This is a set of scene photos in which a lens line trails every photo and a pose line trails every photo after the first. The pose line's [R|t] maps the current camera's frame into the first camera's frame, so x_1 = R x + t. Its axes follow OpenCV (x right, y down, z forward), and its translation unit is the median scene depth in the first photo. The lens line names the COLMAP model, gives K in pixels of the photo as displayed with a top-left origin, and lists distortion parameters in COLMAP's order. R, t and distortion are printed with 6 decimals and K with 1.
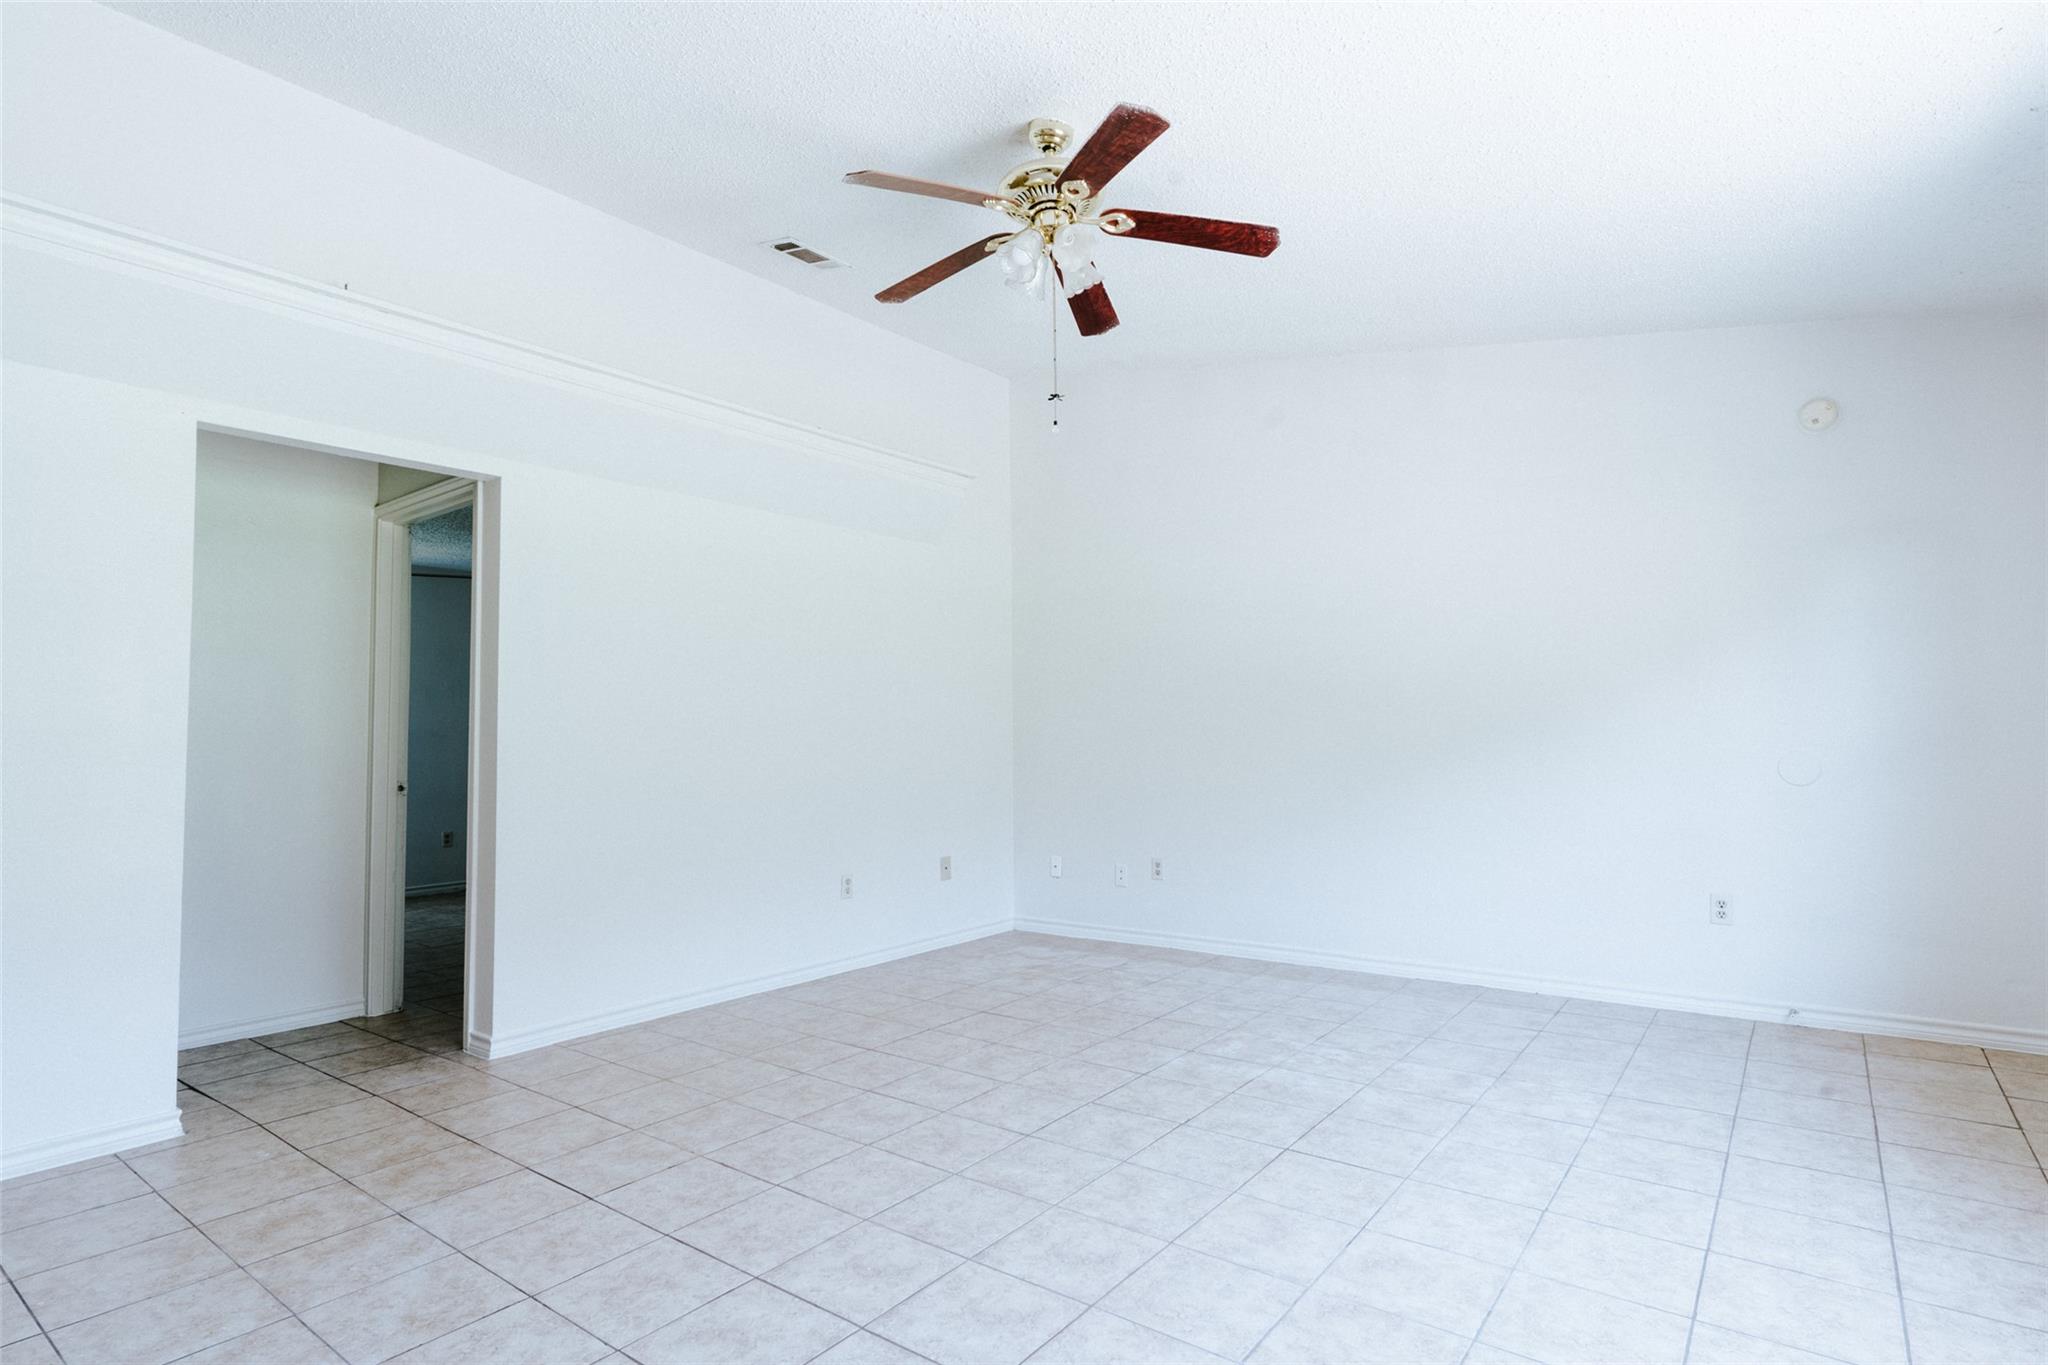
lens RADIAL K [[1043.0, 0, 1014.8], [0, 1043.0, 681.5], [0, 0, 1]] dist [-0.007186, 0.003708]
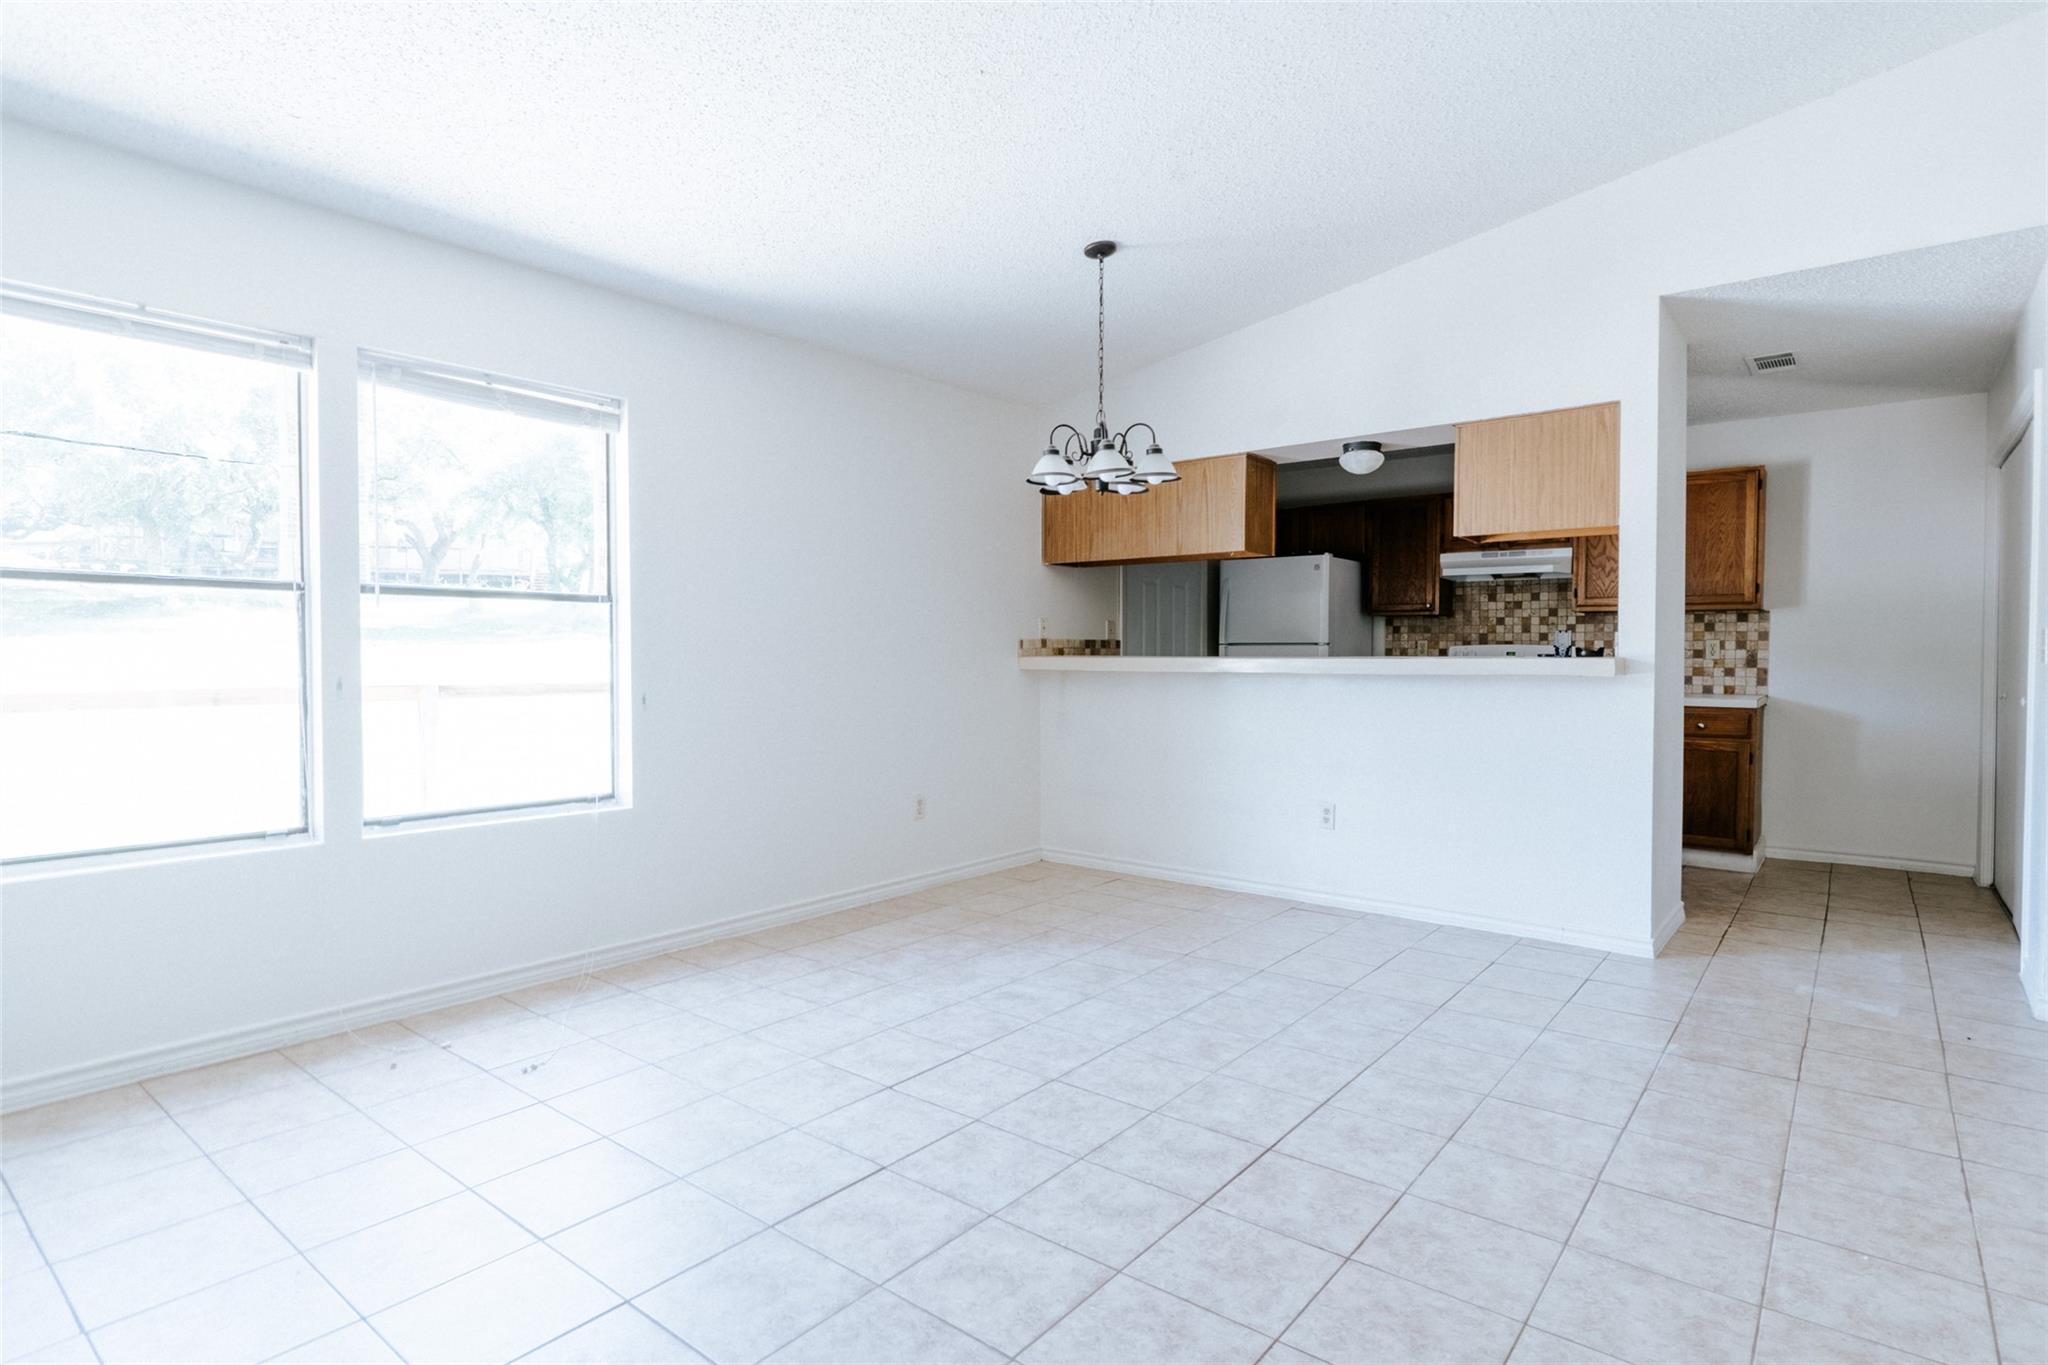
lens RADIAL K [[1043.0, 0, 1029.7], [0, 1043.0, 681.8], [0, 0, 1]] dist [-0.007186, 0.003708]
pose [[-0.999801, 0.012510, 0.015523, -0.162797], [0.012110, 0.999599, -0.025605, 0.073374], [-0.015837, -0.025412, -0.999552, 1.626341]]
